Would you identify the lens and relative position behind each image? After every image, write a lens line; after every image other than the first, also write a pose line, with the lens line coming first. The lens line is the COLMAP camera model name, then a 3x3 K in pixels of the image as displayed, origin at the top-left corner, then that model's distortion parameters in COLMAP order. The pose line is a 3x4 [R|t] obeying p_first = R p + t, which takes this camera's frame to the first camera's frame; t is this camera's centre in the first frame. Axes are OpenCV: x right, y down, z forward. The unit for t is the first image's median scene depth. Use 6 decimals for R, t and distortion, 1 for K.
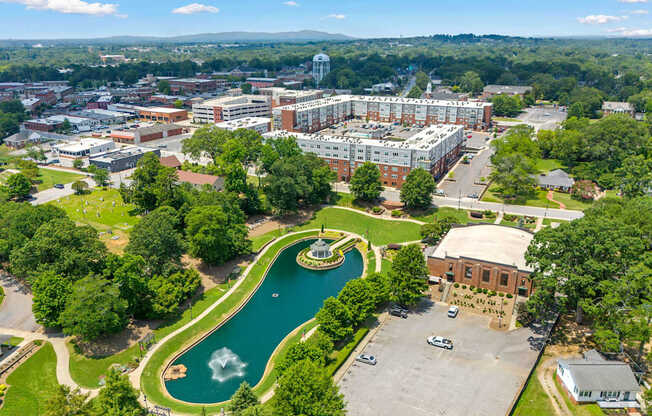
lens RADIAL K [[487.8, 0, 325.9], [0, 487.8, 213.3], [0, 0, 1]] dist [0.067787, -0.066018]
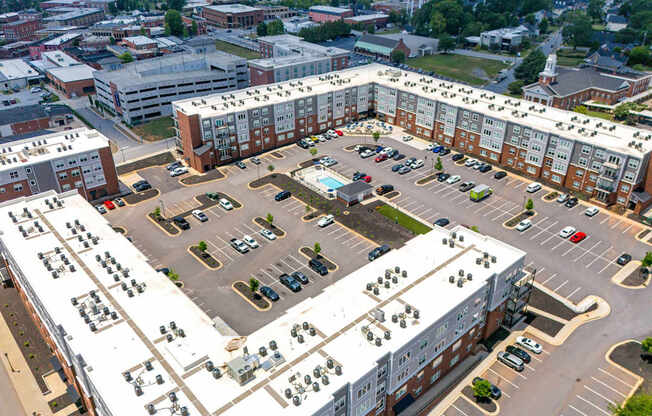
lens RADIAL K [[487.8, 0, 324.2], [0, 487.8, 212.2], [0, 0, 1]] dist [0.067787, -0.066018]
pose [[0.933813, 0.173307, -0.312981, 0.211778], [-0.118860, 0.975430, 0.185494, -0.209388], [0.337439, -0.136016, 0.931469, 0.541845]]
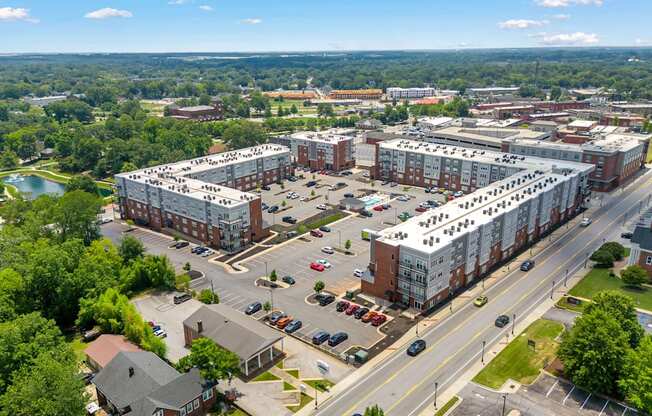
lens RADIAL K [[487.8, 0, 324.1], [0, 487.8, 211.3], [0, 0, 1]] dist [0.067787, -0.066018]
pose [[-0.213070, 0.313500, -0.925375, 0.662419], [-0.318499, 0.873101, 0.369126, -0.353373], [0.923666, 0.373380, -0.086182, 0.965566]]
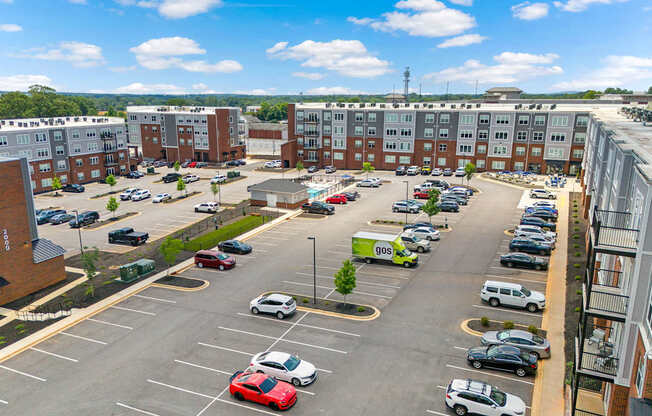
lens RADIAL K [[487.8, 0, 327.1], [0, 487.8, 208.1], [0, 0, 1]] dist [0.067787, -0.066018]
pose [[0.097956, 0.230359, -0.968163, 0.364945], [-0.337852, 0.922764, 0.185374, -0.203641], [0.936088, 0.308937, 0.168217, 0.924762]]
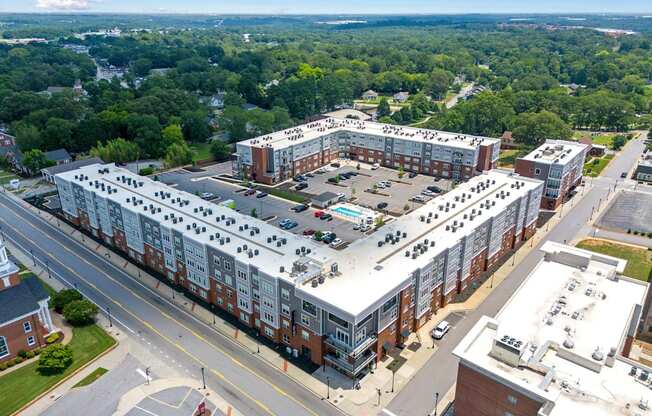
lens RADIAL K [[487.8, 0, 325.4], [0, 487.8, 209.0], [0, 0, 1]] dist [0.067787, -0.066018]
pose [[-0.986375, -0.057777, 0.154034, 0.019175], [0.059142, 0.749173, 0.659729, -0.494453], [-0.153515, 0.659850, -0.735548, 1.339303]]
